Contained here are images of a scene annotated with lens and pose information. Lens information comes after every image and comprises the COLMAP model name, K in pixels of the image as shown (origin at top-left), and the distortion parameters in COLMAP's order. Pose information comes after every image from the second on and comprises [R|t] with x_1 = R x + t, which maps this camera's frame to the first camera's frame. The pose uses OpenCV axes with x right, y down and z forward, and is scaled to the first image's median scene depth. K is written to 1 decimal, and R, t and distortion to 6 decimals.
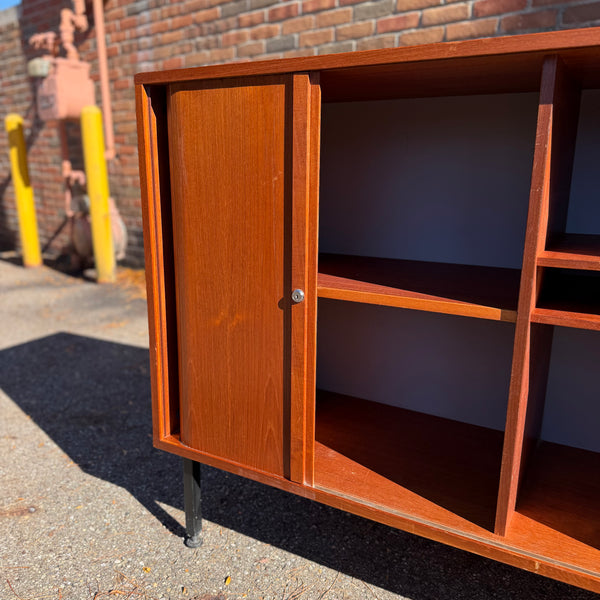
lens RADIAL K [[572.3, 0, 304.6], [0, 572.3, 298.6], [0, 0, 1]] dist [-0.009919, 0.000000]
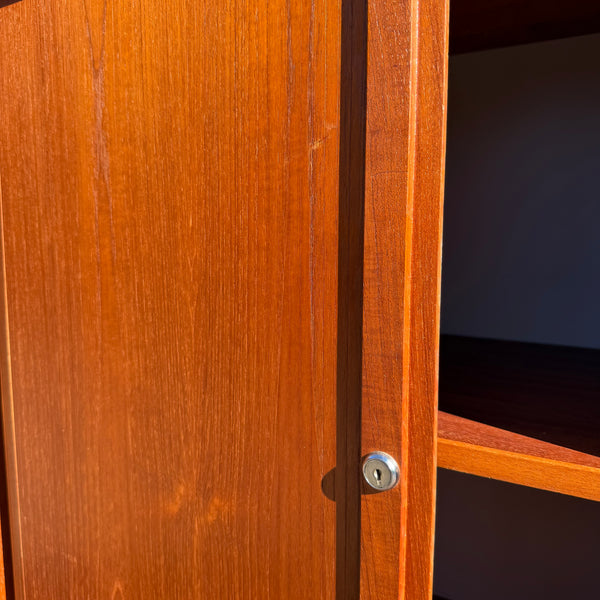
lens RADIAL K [[572.3, 0, 300.1], [0, 572.3, 300.2], [0, 0, 1]] dist [-0.009919, 0.000000]
pose [[0.998716, -0.002779, -0.050586, -0.042258], [-0.002993, 0.993514, -0.113673, -0.068398], [0.050573, 0.113679, 0.992230, 0.639283]]
